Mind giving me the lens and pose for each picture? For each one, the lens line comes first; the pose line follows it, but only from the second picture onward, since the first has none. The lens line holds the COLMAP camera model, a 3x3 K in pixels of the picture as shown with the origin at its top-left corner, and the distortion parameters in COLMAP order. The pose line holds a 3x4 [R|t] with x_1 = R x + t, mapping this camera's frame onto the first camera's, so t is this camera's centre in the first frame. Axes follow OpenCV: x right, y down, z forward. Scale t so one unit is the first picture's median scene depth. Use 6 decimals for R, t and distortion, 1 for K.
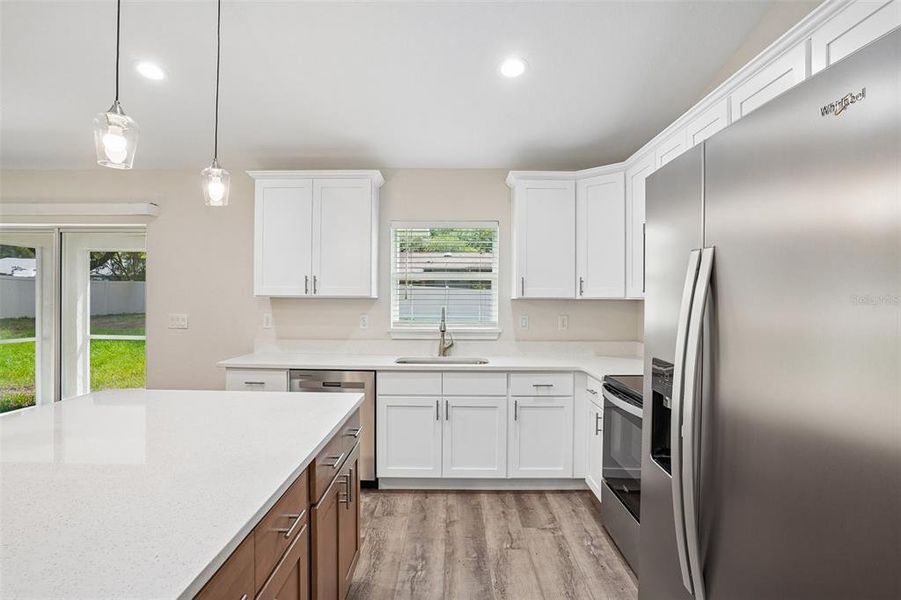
lens RADIAL K [[464.5, 0, 450.3], [0, 464.5, 300.5], [0, 0, 1]] dist [-0.073594, 0.037876]
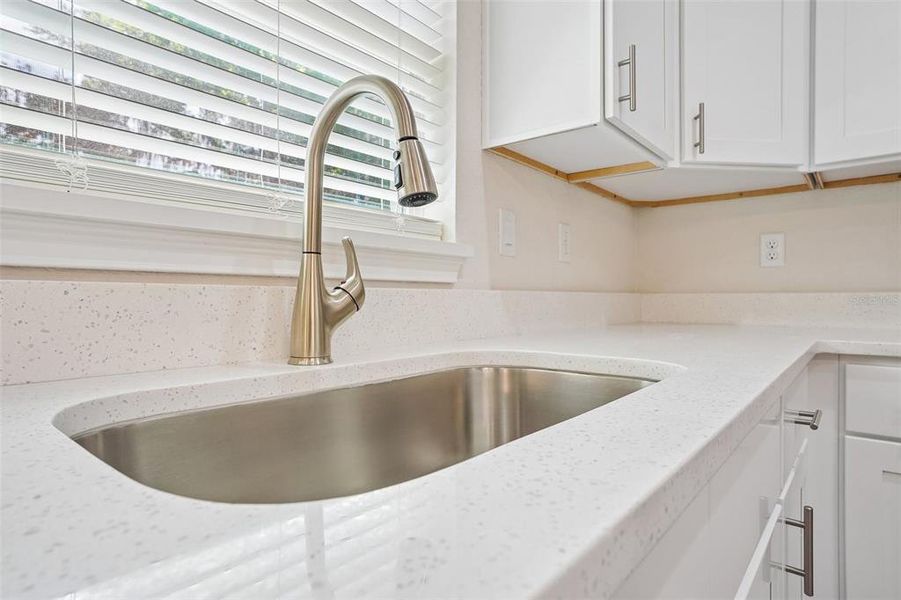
lens RADIAL K [[494.2, 0, 449.2], [0, 494.2, 297.3], [0, 0, 1]] dist [-0.067528, 0.045415]
pose [[0.641719, -0.002510, 0.766936, -0.152690], [0.002530, 0.999996, 0.001156, 0.109847], [-0.766936, 0.001198, 0.641722, 0.972834]]
